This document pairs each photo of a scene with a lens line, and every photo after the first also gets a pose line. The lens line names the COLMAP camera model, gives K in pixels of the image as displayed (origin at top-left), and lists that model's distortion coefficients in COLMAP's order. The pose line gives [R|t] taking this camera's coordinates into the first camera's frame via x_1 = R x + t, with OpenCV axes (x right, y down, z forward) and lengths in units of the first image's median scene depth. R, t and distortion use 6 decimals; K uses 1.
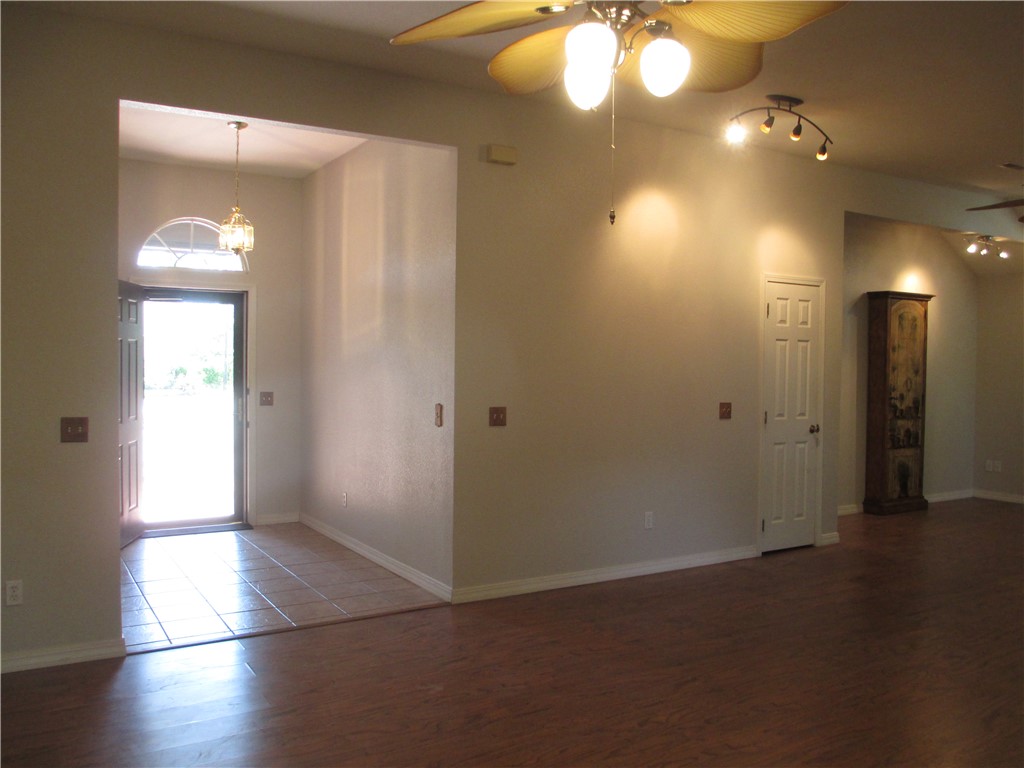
lens RADIAL K [[855.3, 0, 508.0], [0, 855.3, 381.4], [0, 0, 1]] dist [-0.072800, 0.044429]
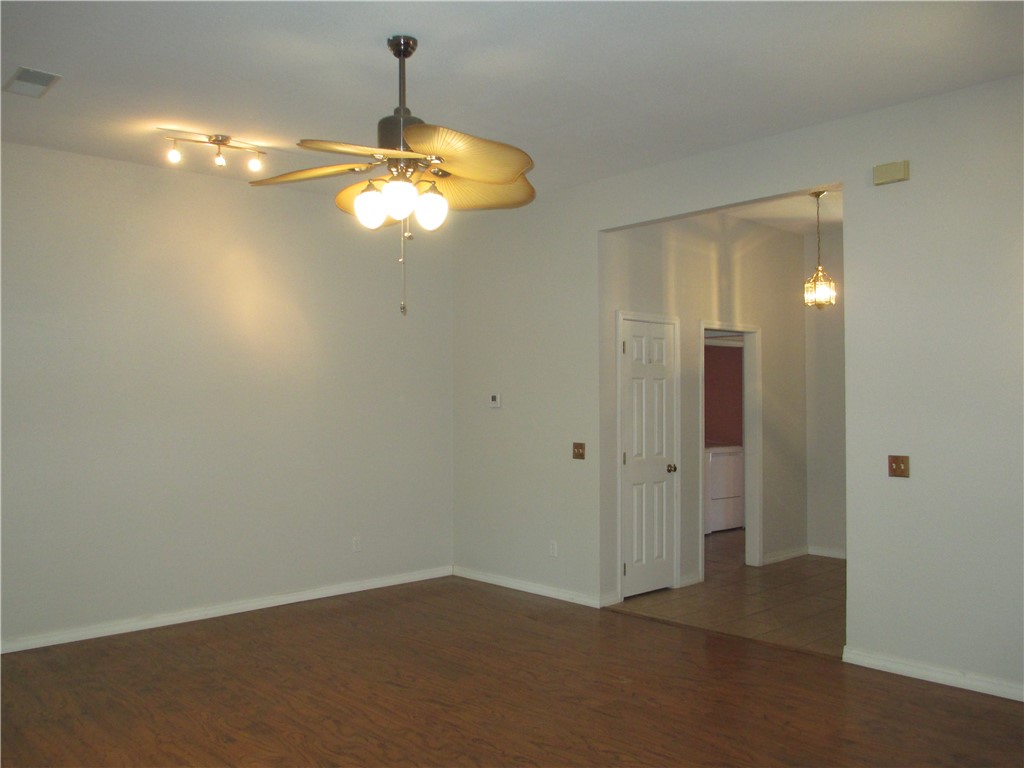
lens RADIAL K [[849.2, 0, 517.0], [0, 849.2, 386.4], [0, 0, 1]] dist [-0.032845, 0.006561]
pose [[0.208961, -0.027605, -0.977534, 0.609054], [-0.015885, 0.999374, -0.031617, -0.006228], [0.977795, 0.022135, 0.208392, 0.344189]]
